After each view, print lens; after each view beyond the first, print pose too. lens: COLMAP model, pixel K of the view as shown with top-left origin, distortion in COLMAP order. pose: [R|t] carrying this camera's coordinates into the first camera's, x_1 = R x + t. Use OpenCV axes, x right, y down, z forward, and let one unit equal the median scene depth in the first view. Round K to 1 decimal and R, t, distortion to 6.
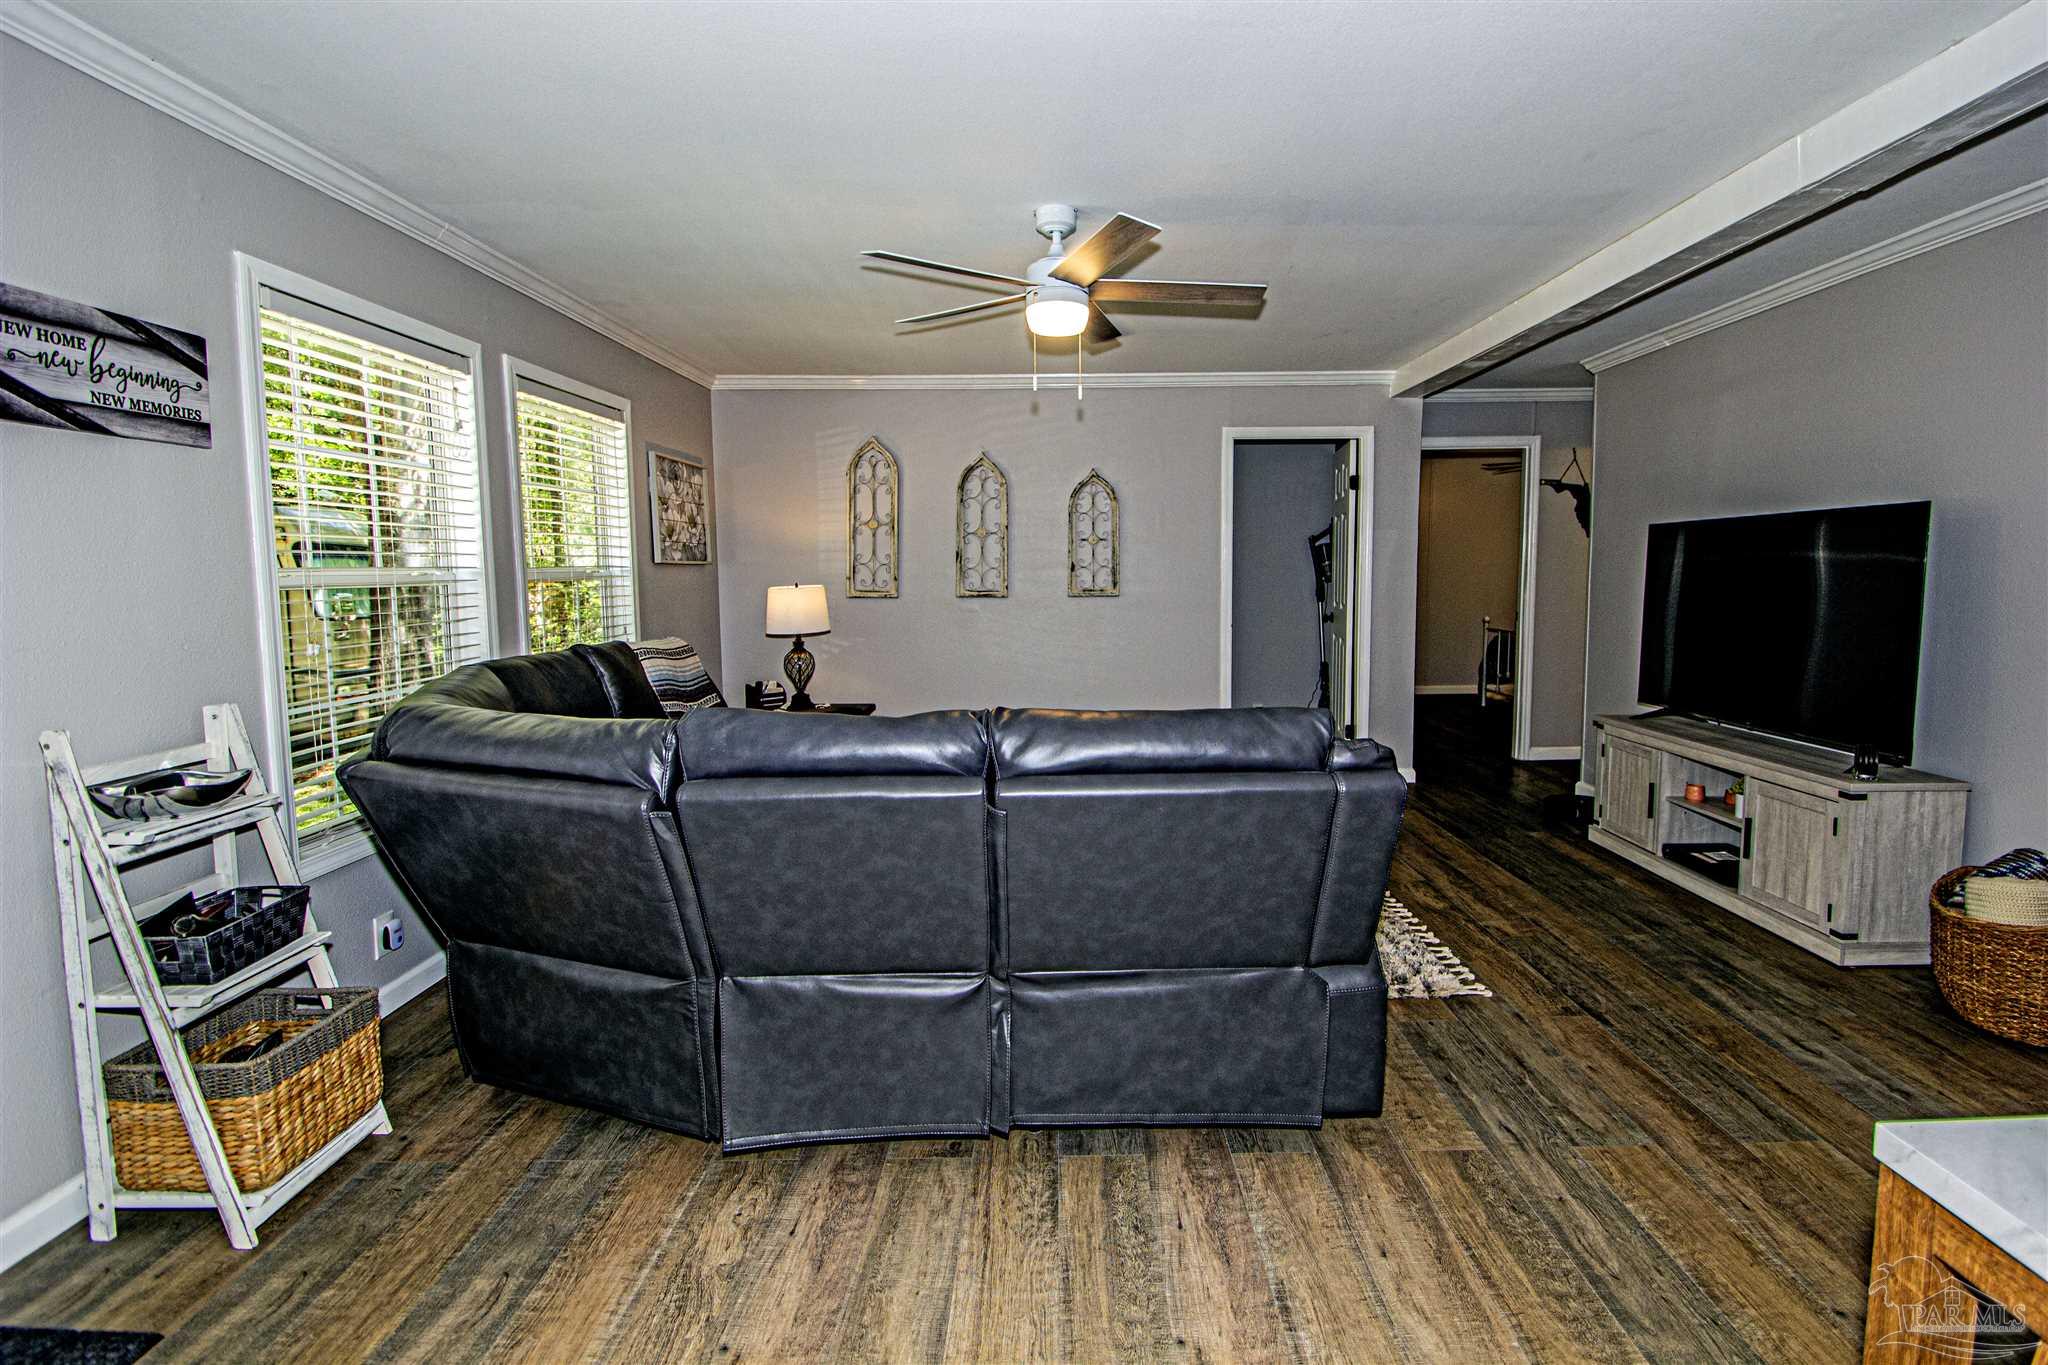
lens RADIAL K [[943.6, 0, 1061.9], [0, 943.6, 644.2], [0, 0, 1]] dist [0.019045, -0.020870]
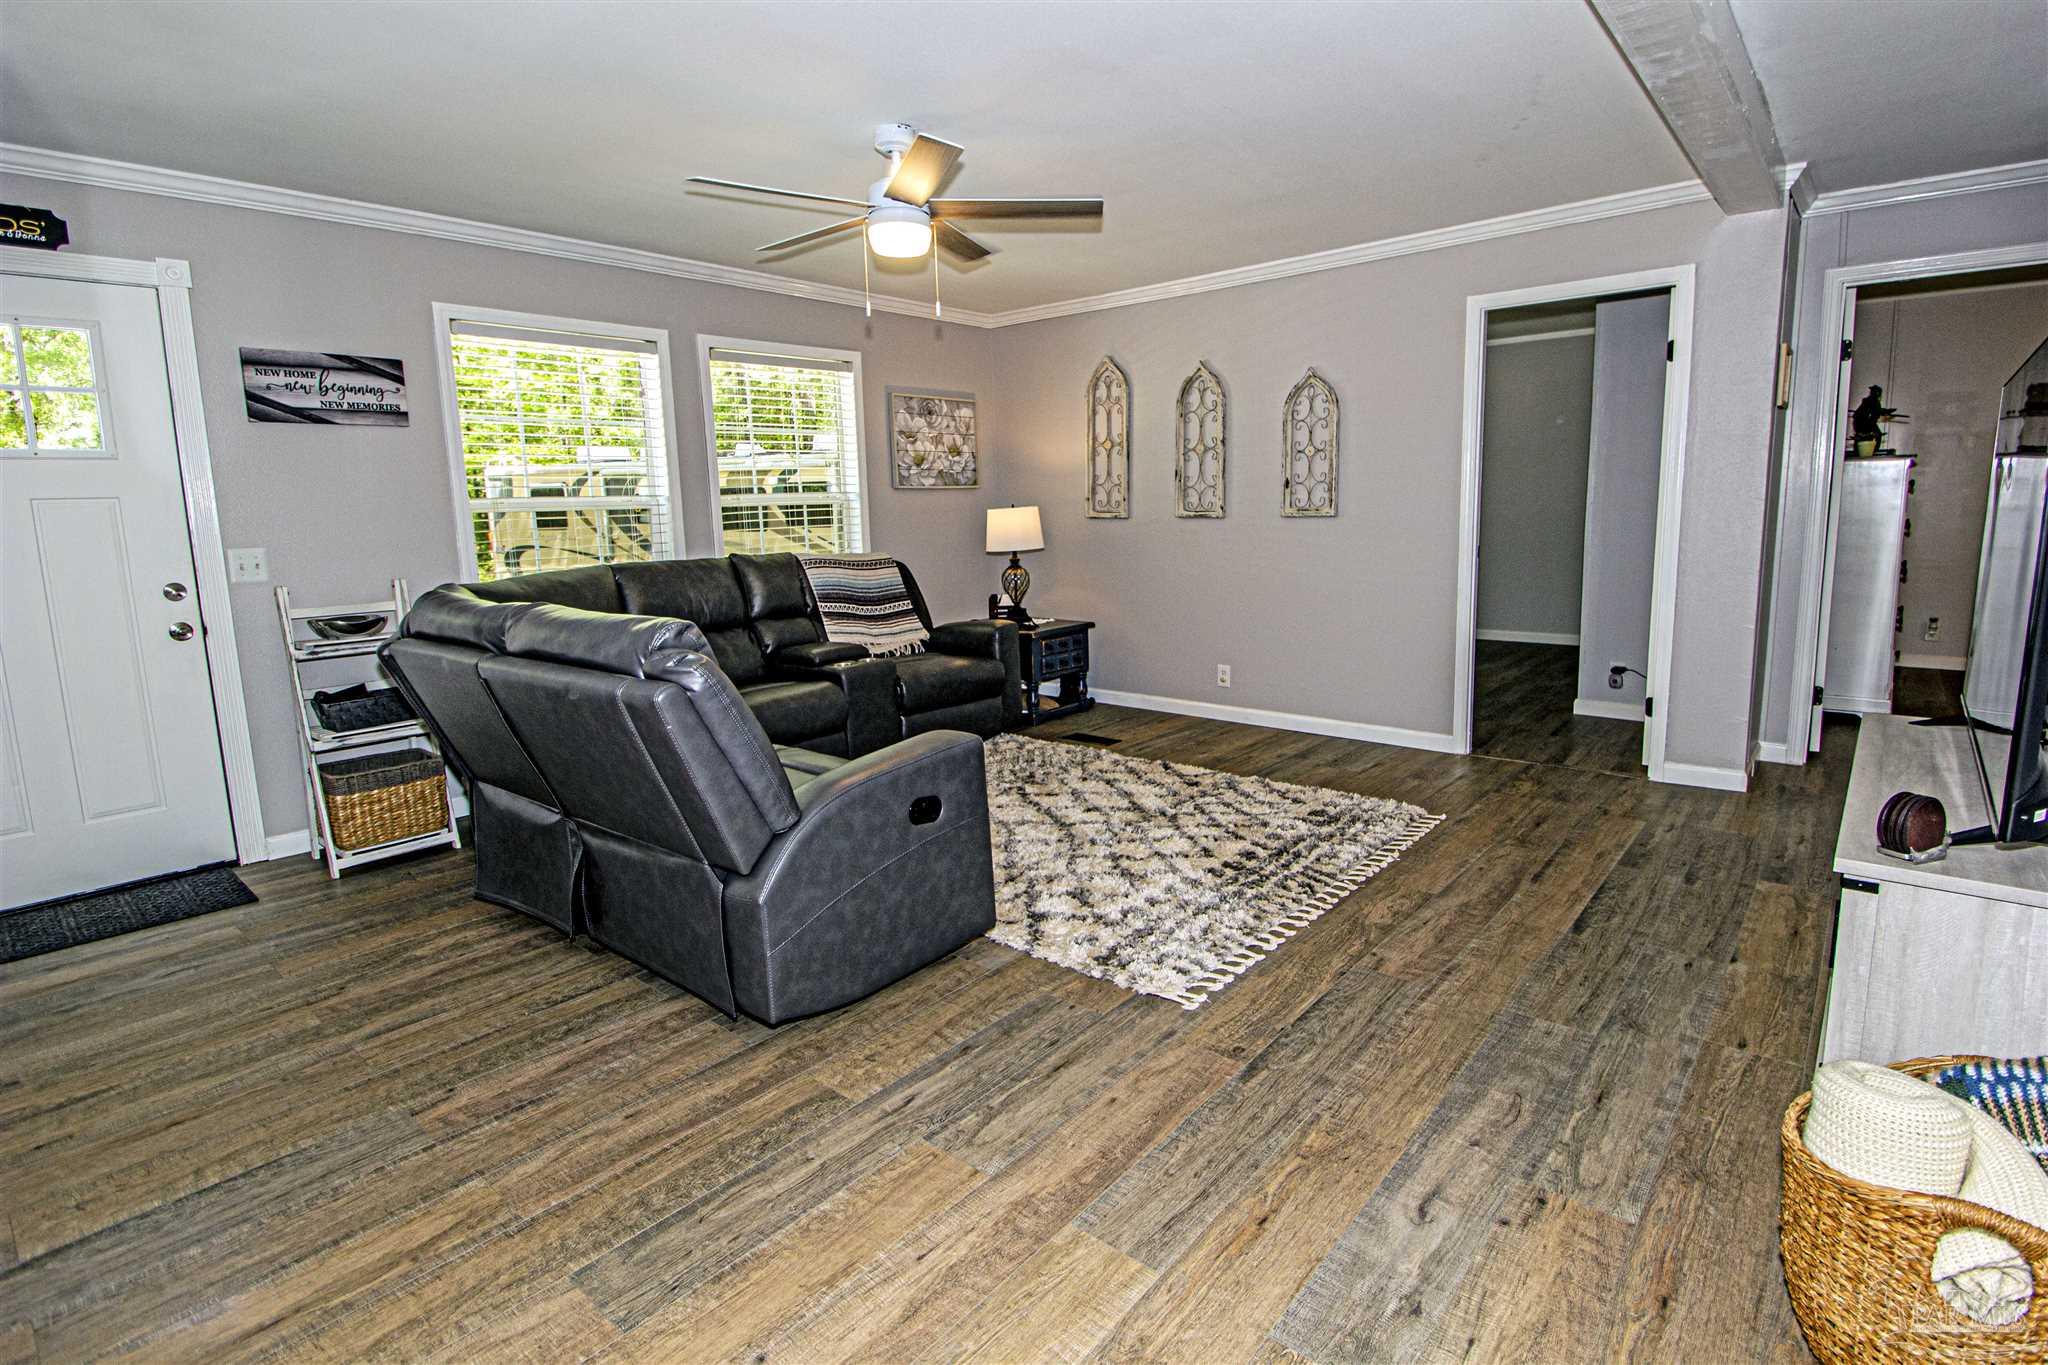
lens RADIAL K [[988.7, 0, 1061.4], [0, 988.7, 647.0], [0, 0, 1]] dist [0.010111, -0.017004]
pose [[0.767000, 0.083175, -0.636234, 0.810408], [-0.033098, 0.995371, 0.090224, -0.010697], [0.640793, -0.048143, 0.766202, 0.268307]]
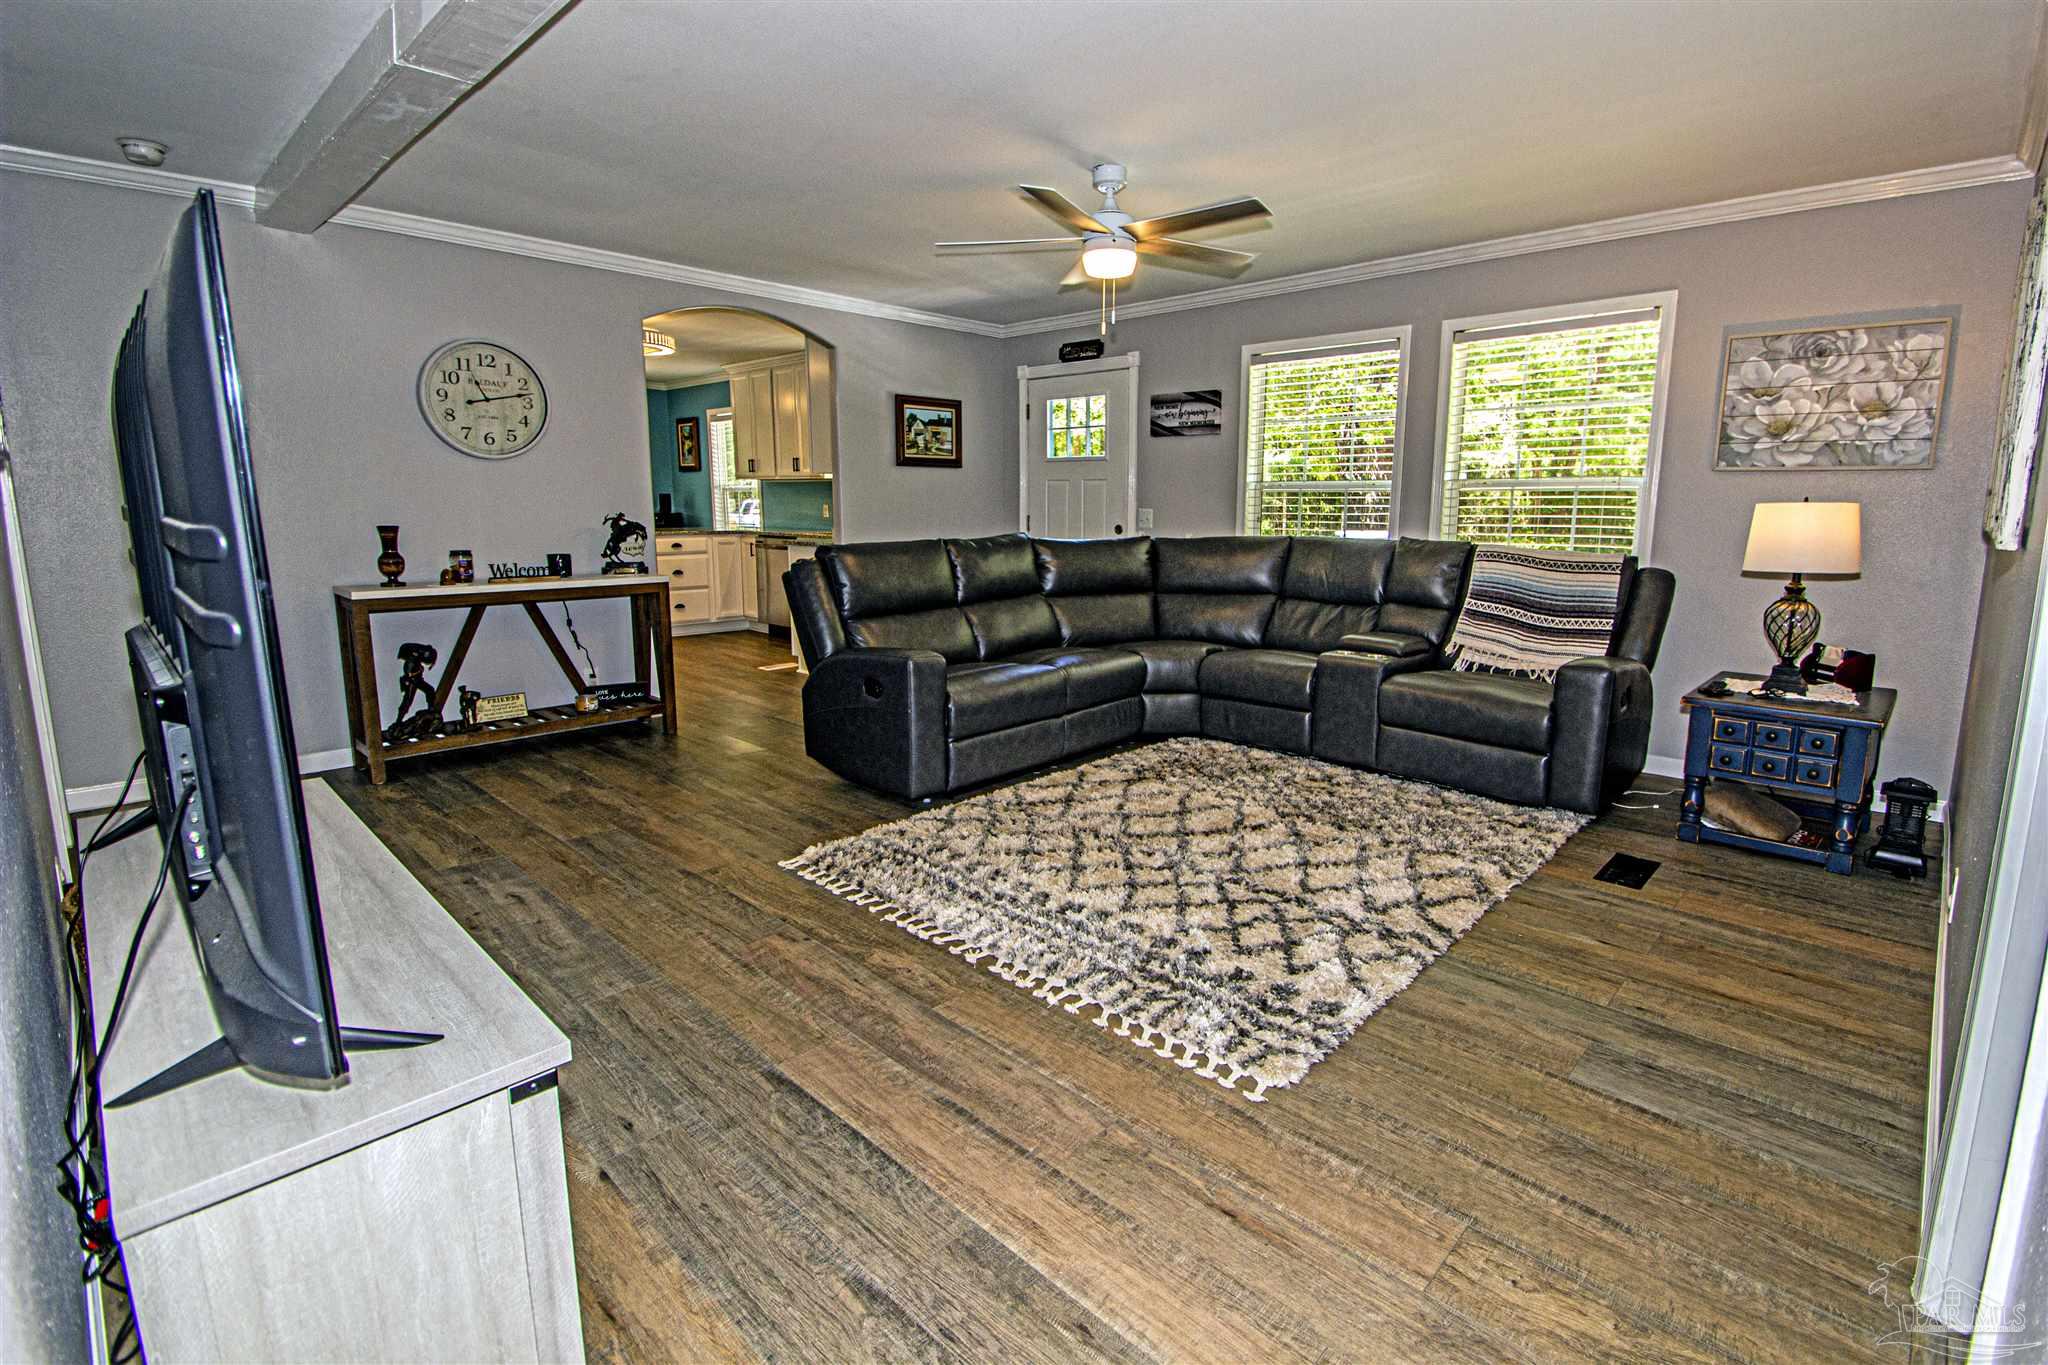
lens RADIAL K [[948.8, 0, 1067.2], [0, 948.8, 653.2], [0, 0, 1]] dist [0.014326, -0.019629]
pose [[-0.681928, 0.123443, -0.720927, 0.914141], [-0.057182, 0.973641, 0.220804, -0.124152], [0.729180, 0.191796, -0.656894, 1.774421]]
